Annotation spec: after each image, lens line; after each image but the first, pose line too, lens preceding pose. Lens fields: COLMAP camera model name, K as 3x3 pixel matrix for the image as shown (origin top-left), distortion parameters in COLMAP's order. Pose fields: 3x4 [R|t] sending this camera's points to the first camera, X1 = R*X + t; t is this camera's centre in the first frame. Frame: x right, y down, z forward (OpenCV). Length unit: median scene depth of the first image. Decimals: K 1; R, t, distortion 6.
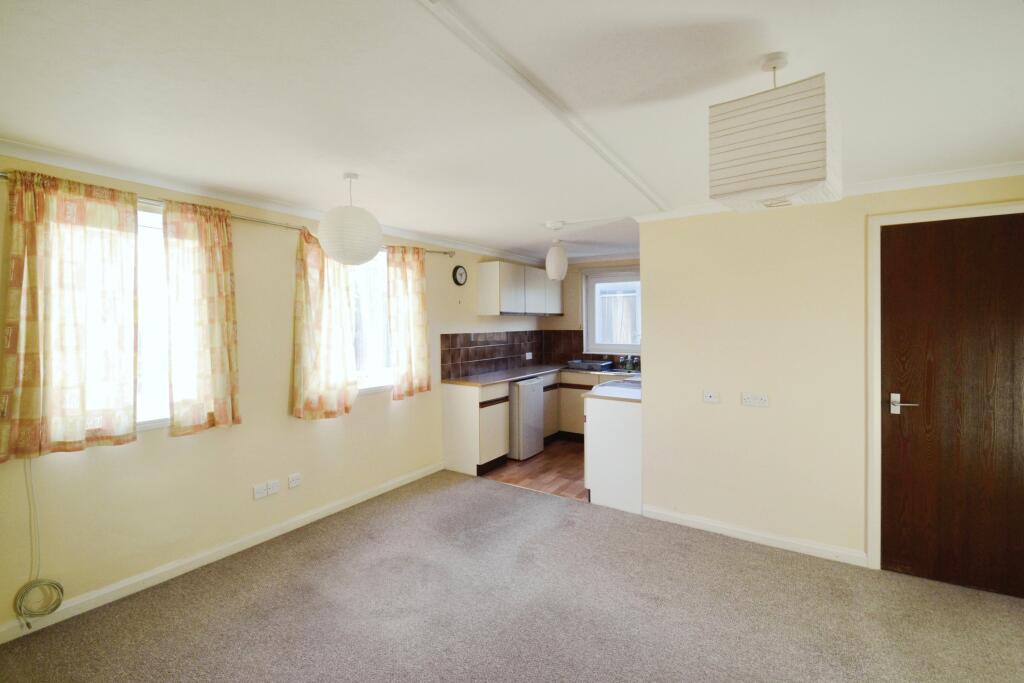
lens RADIAL K [[461.6, 0, 486.5], [0, 461.6, 328.5], [0, 0, 1]] dist [-0.000675, -0.007758]
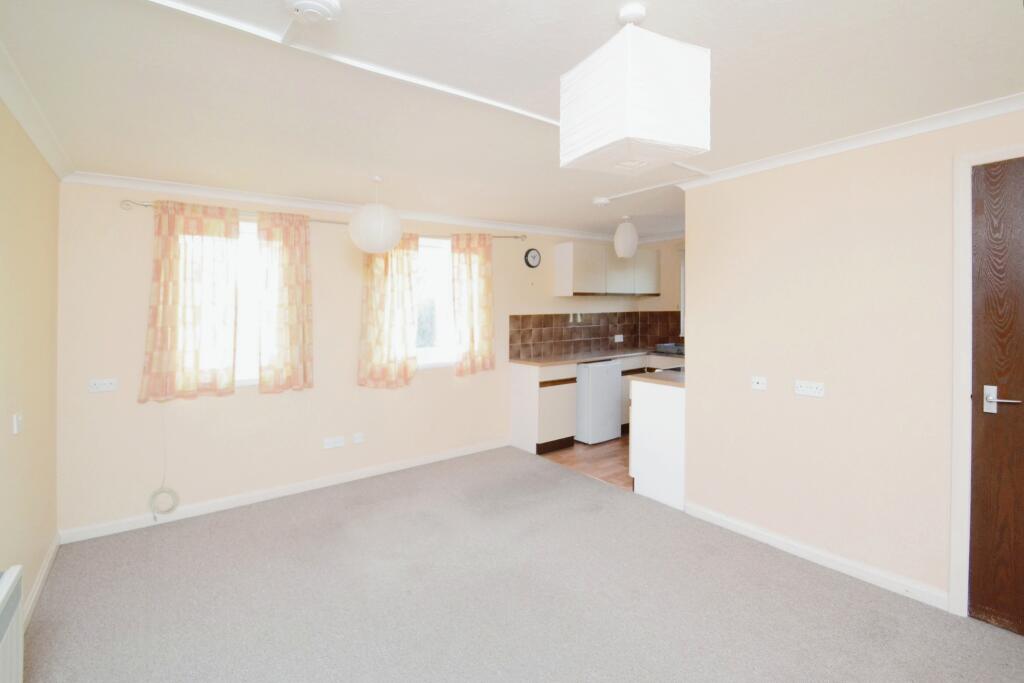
lens RADIAL K [[461.6, 0, 480.1], [0, 461.6, 304.6], [0, 0, 1]] dist [-0.000675, -0.007758]
pose [[0.934487, -0.014184, -0.355715, 0.272526], [0.006635, 0.999726, -0.022435, 0.014302], [0.355936, 0.018605, 0.934325, 0.002942]]
